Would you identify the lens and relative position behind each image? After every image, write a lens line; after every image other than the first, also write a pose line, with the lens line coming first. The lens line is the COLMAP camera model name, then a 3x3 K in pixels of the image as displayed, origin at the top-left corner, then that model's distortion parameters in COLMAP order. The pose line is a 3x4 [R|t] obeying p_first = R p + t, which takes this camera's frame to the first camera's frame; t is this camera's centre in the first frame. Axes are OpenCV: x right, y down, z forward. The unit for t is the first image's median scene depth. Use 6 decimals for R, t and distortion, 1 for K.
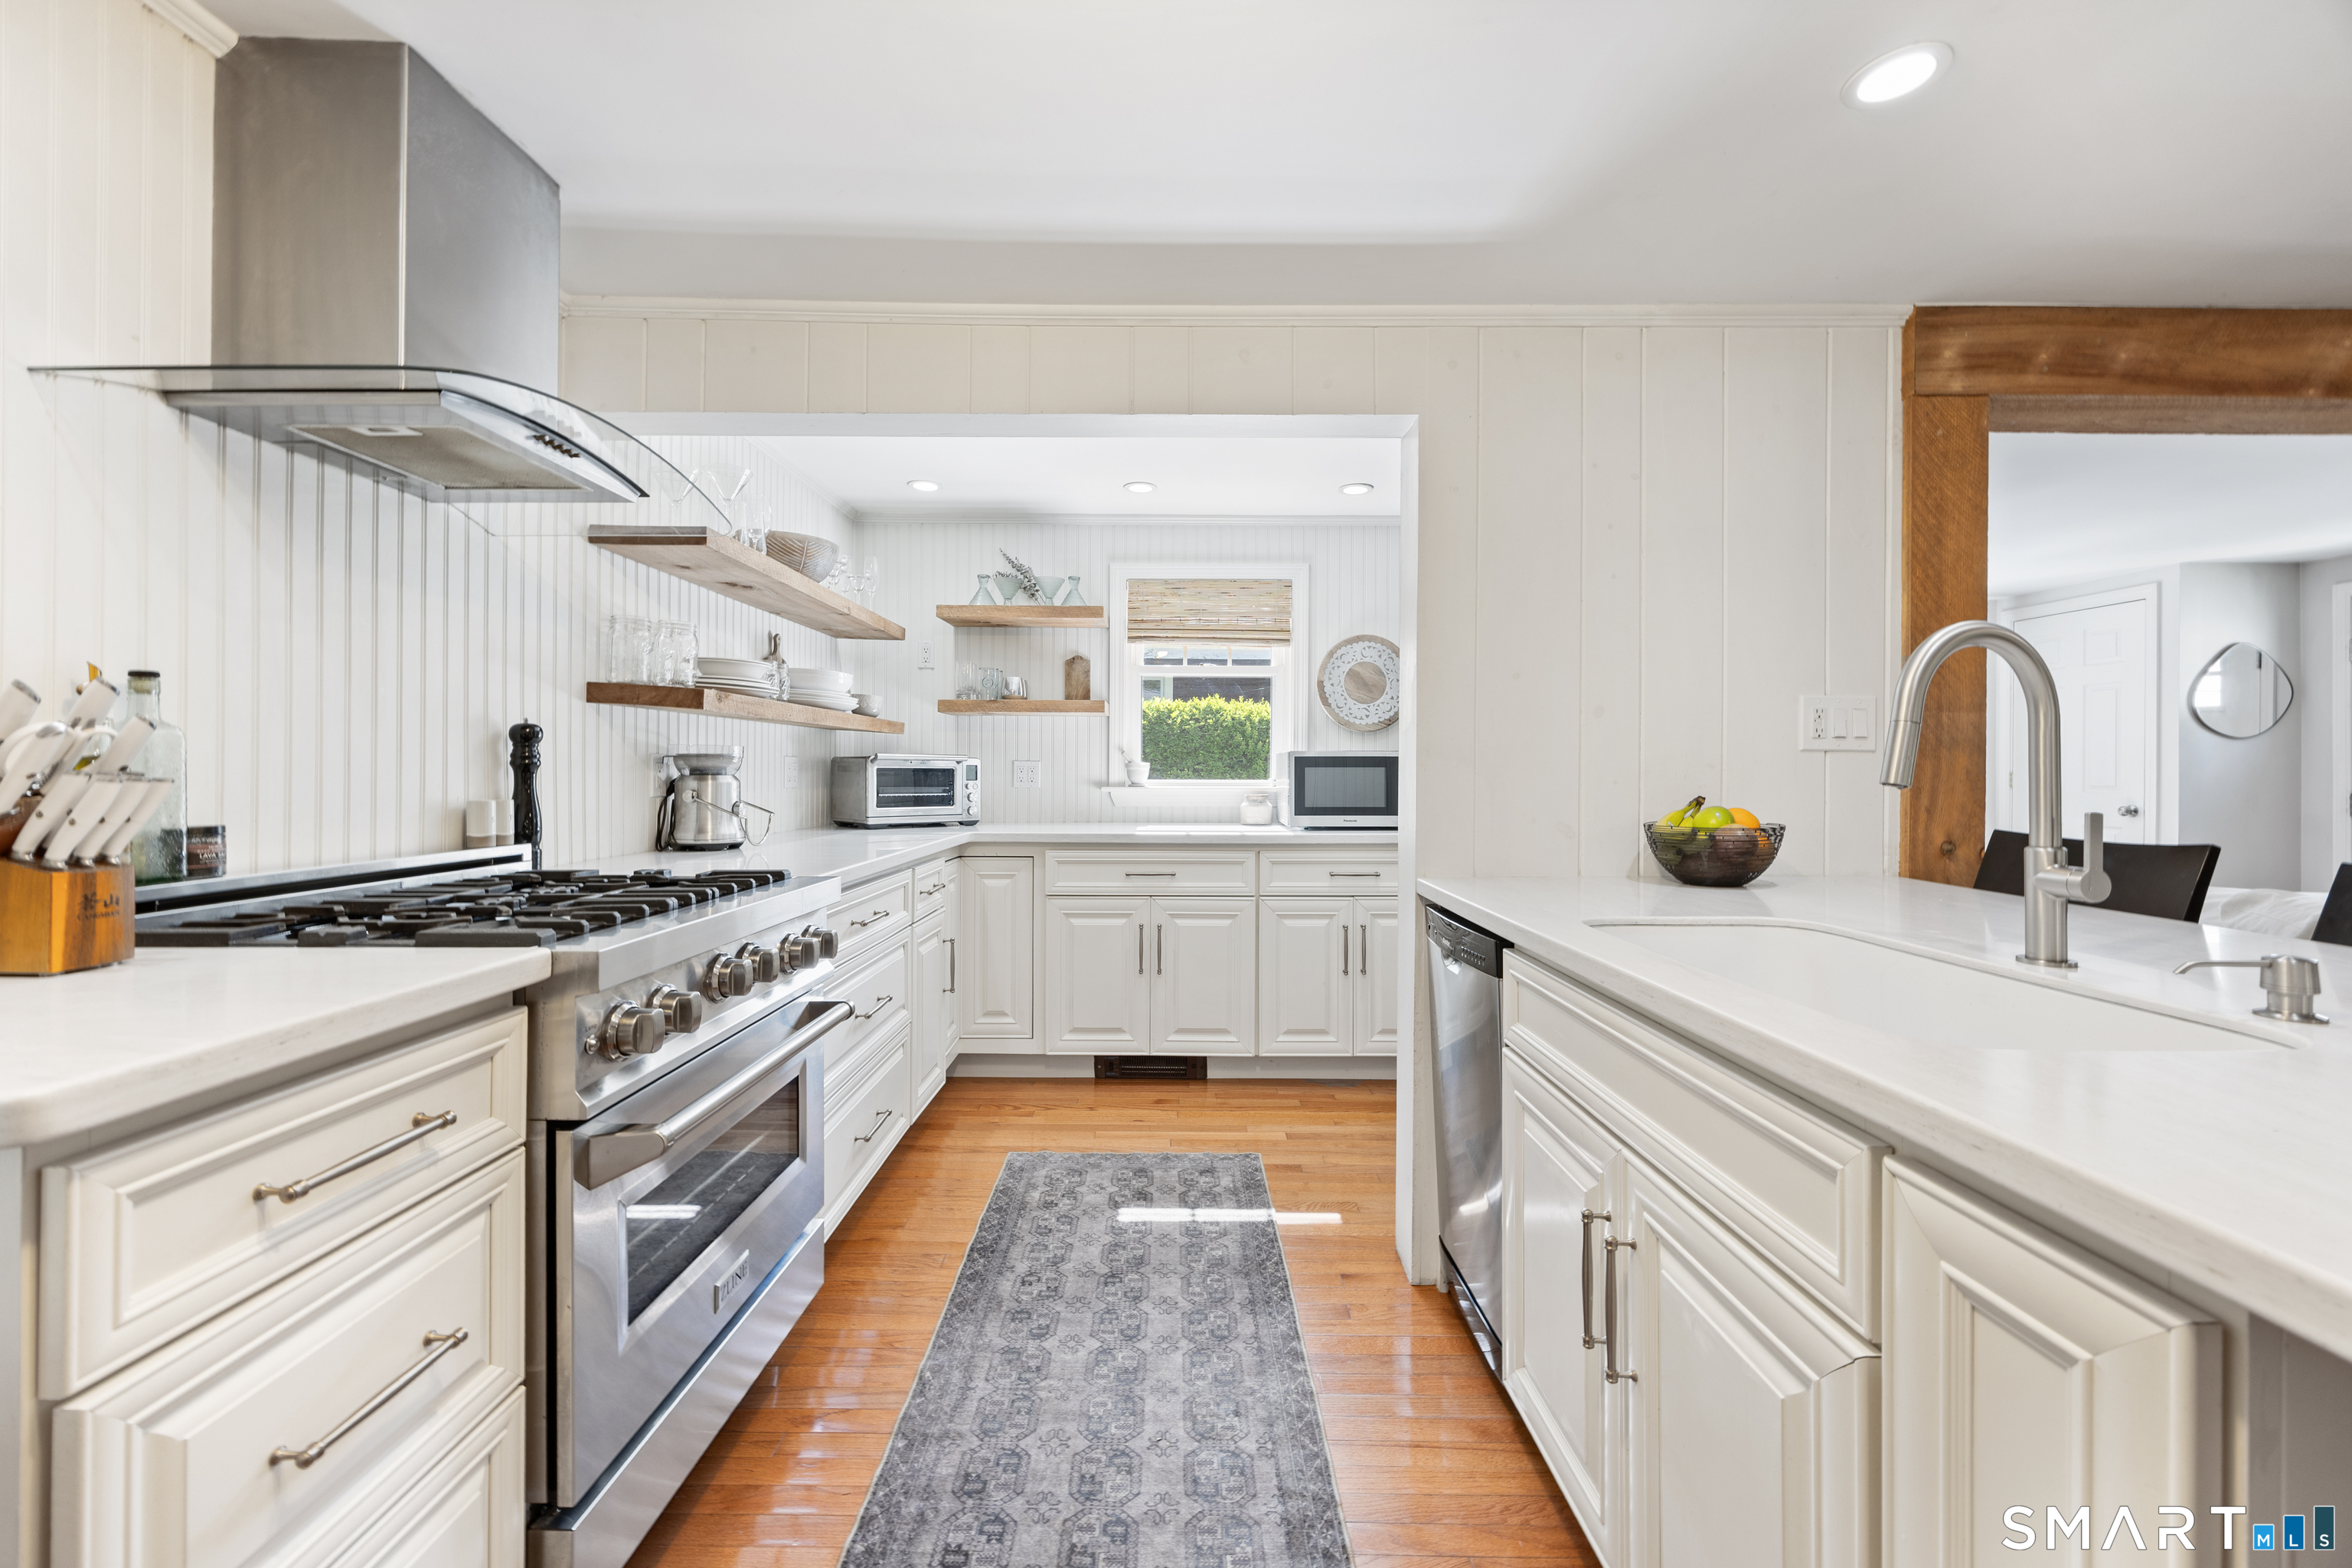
lens RADIAL K [[894.5, 0, 1172.1], [0, 894.5, 806.0], [0, 0, 1]] dist [-0.000764, 0.000119]
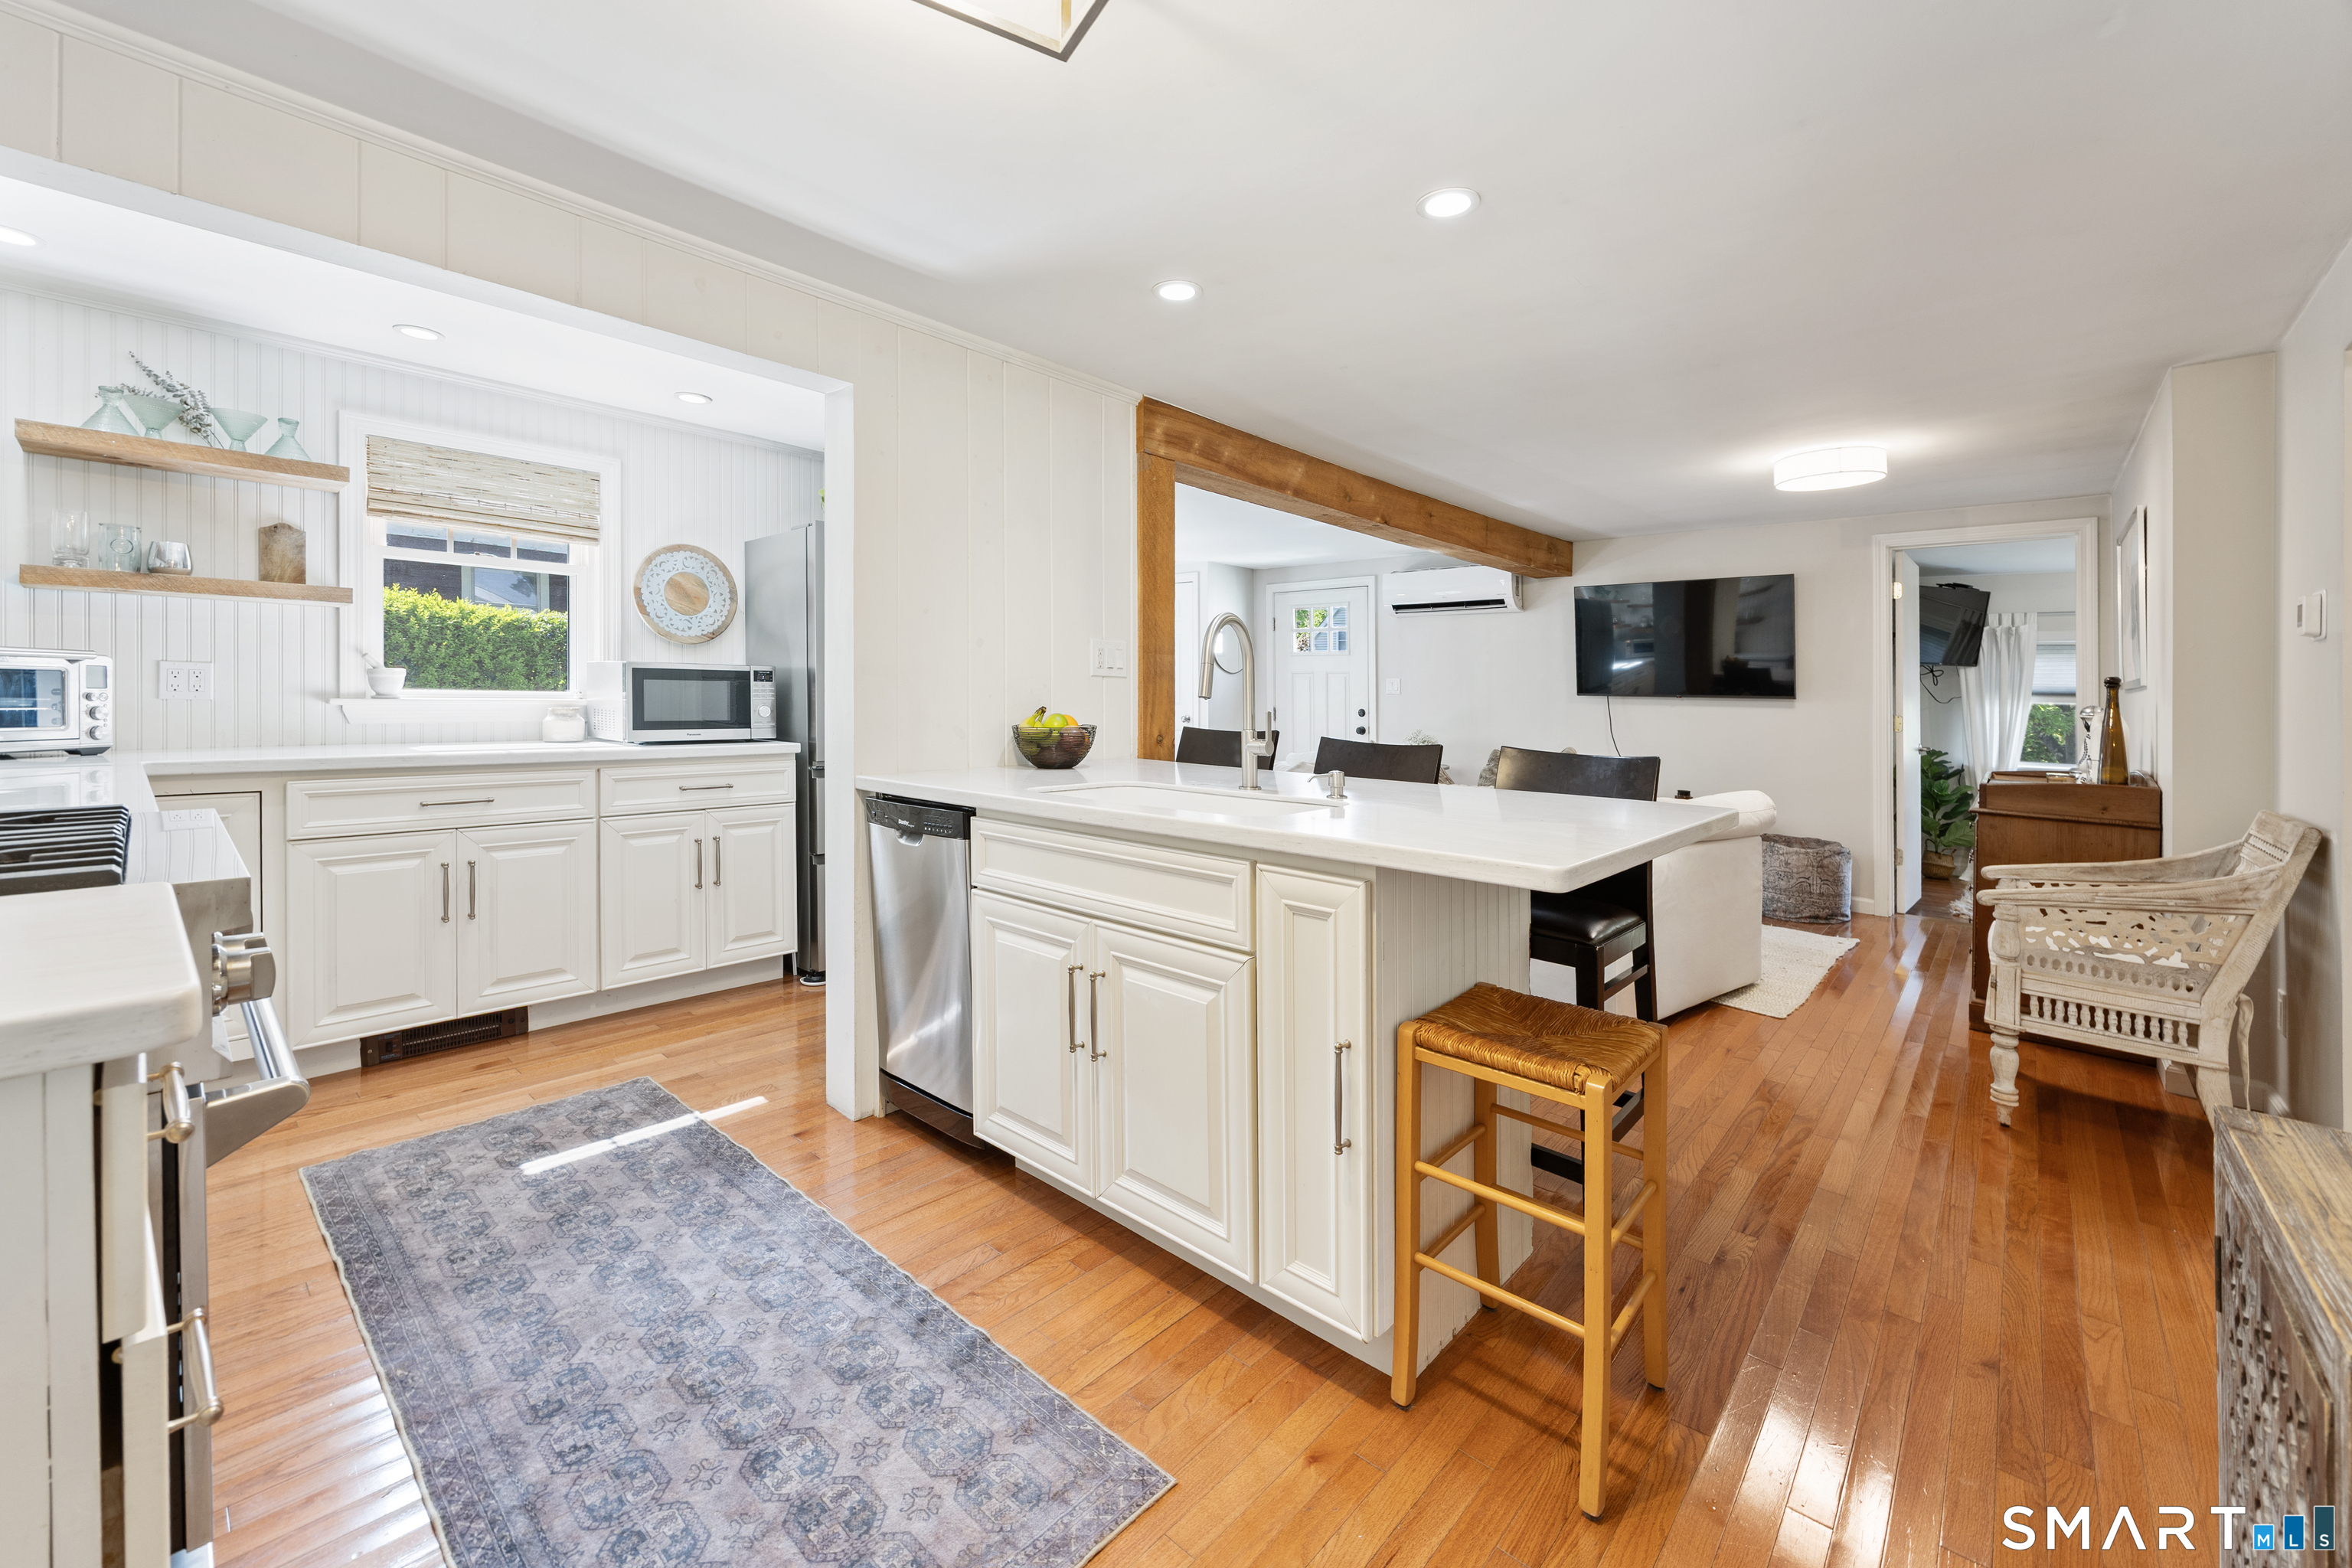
lens RADIAL K [[933.2, 0, 1160.9], [0, 933.2, 736.8], [0, 0, 1]] dist [-0.002640, -0.000108]
pose [[0.674833, -0.024352, 0.737569, -0.221508], [0.014059, 0.999698, 0.020143, 0.005819], [-0.737837, -0.003223, 0.674971, -0.079558]]
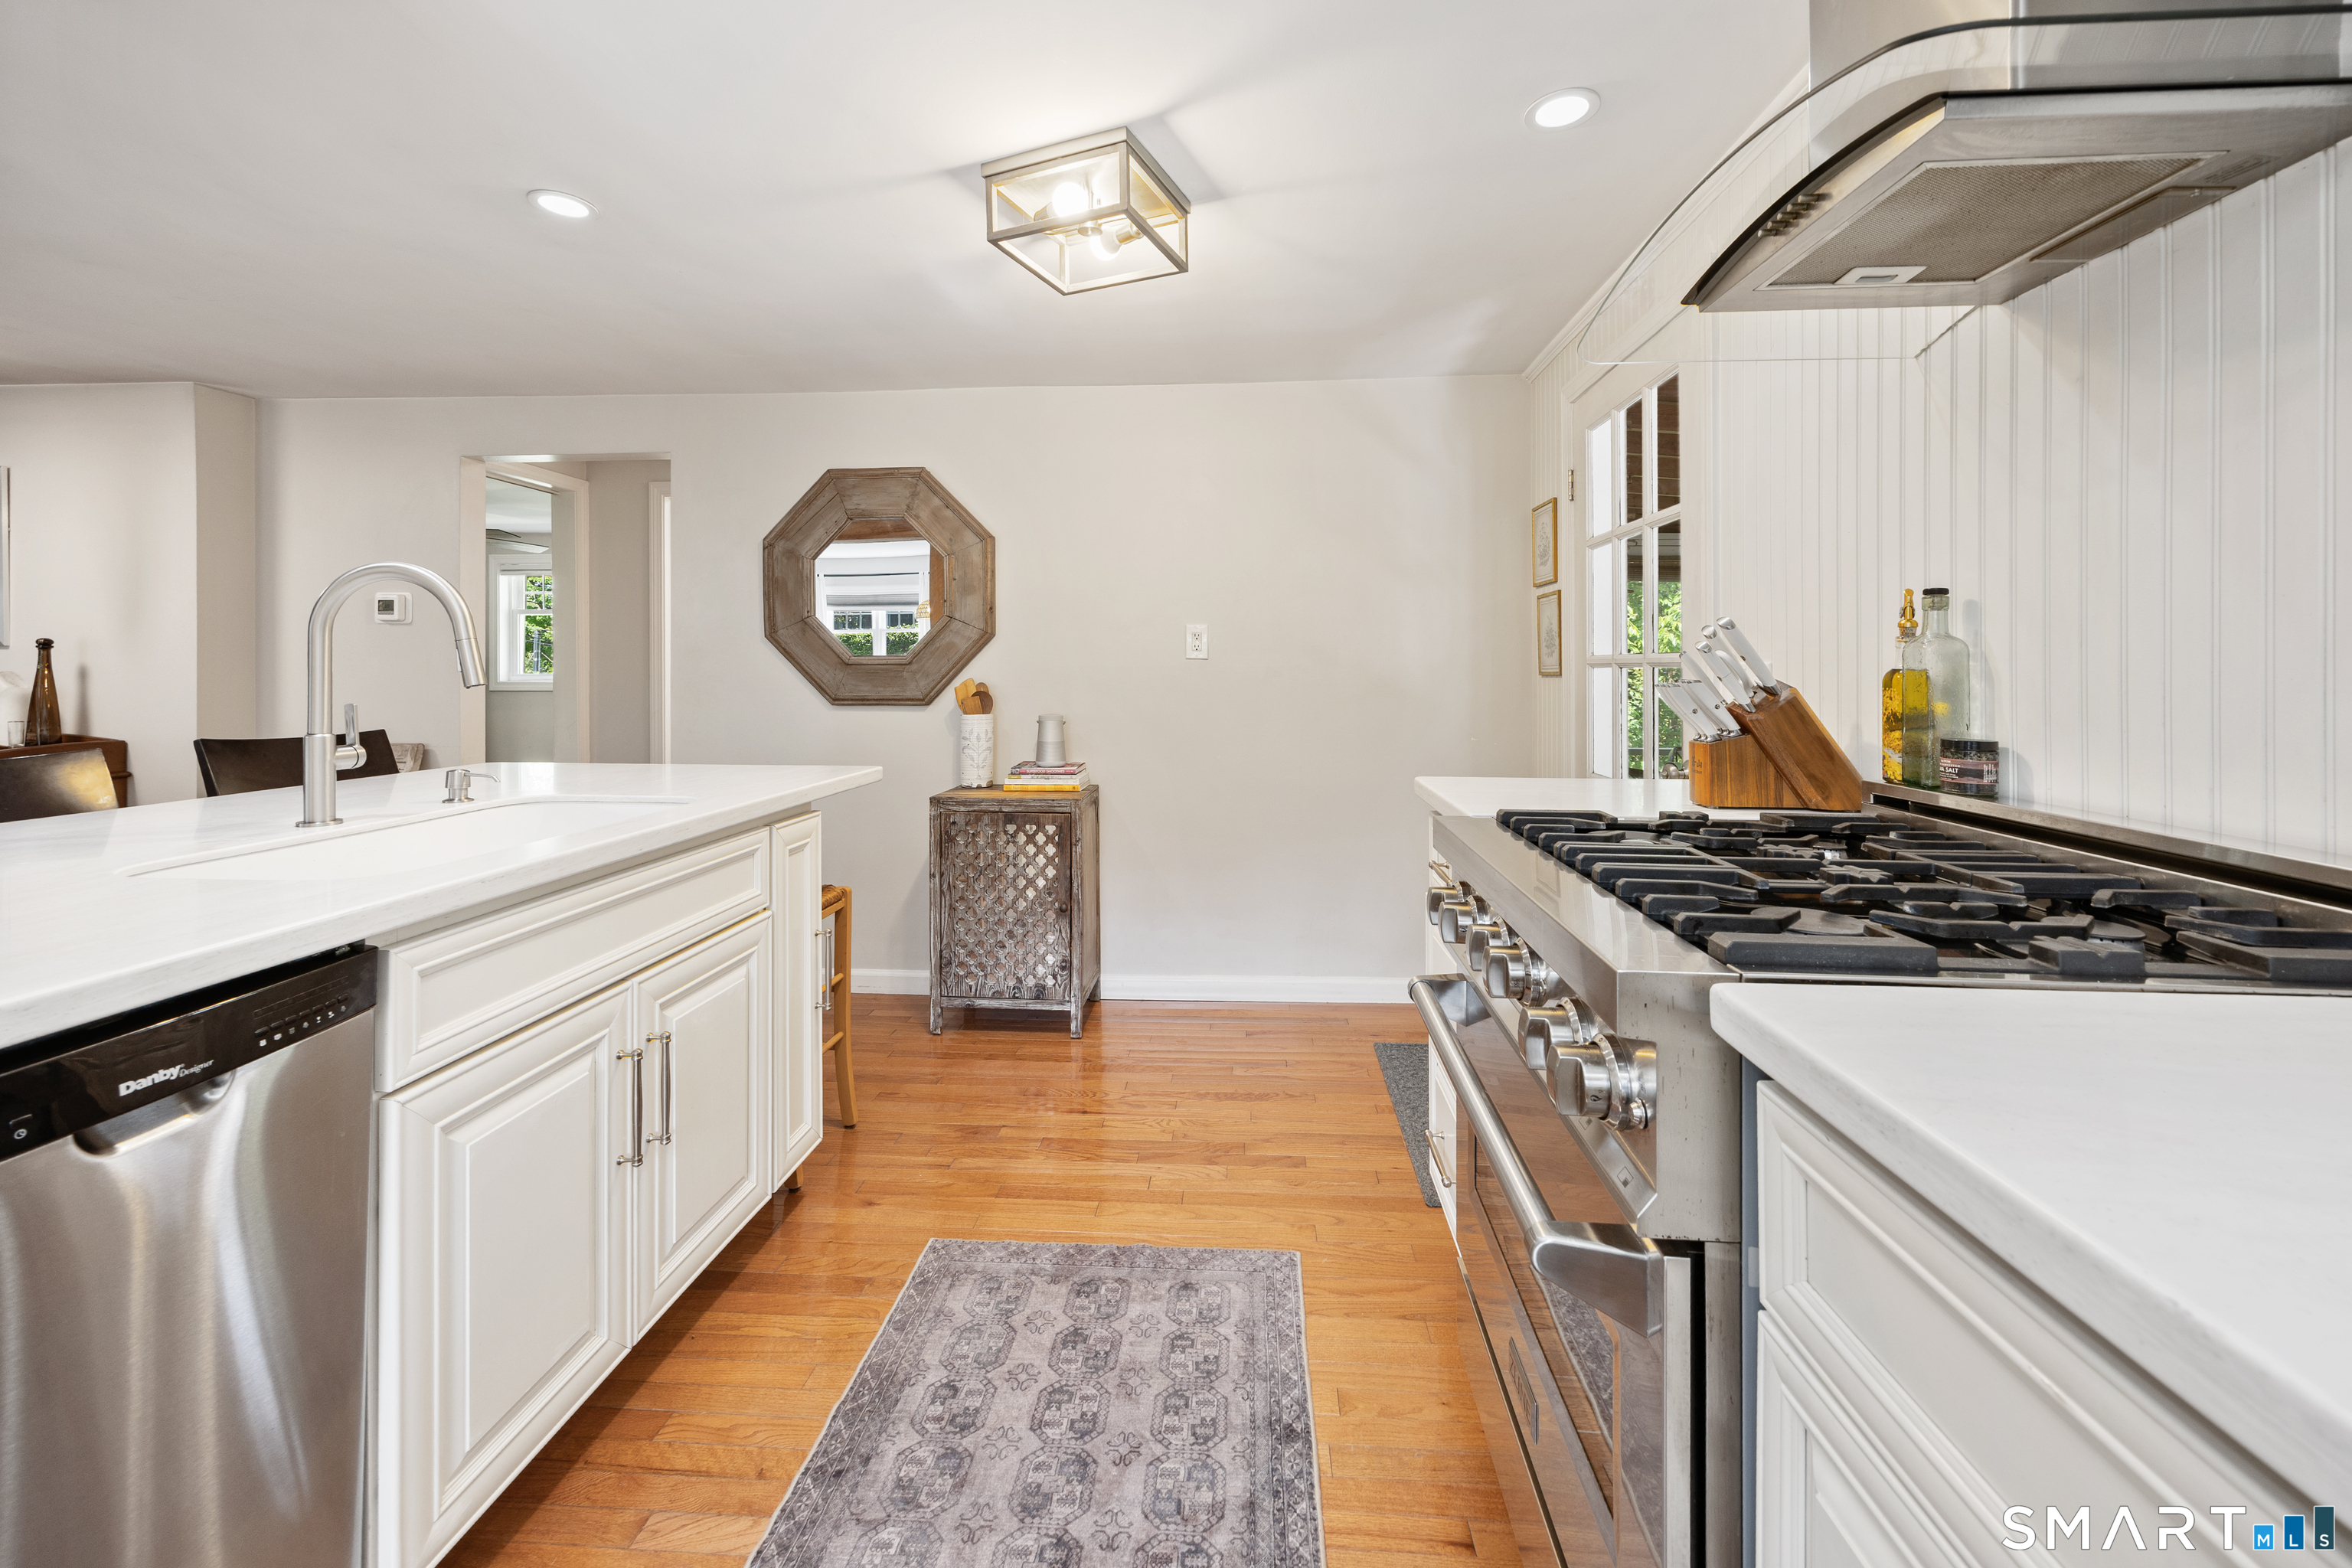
lens RADIAL K [[933.2, 0, 1202.7], [0, 933.2, 677.5], [0, 0, 1]] dist [-0.002640, -0.000108]
pose [[-0.998232, -0.005516, 0.059175, -0.118717], [-0.002469, 0.998673, 0.051433, -0.034375], [-0.059380, 0.051196, -0.996922, 0.758160]]
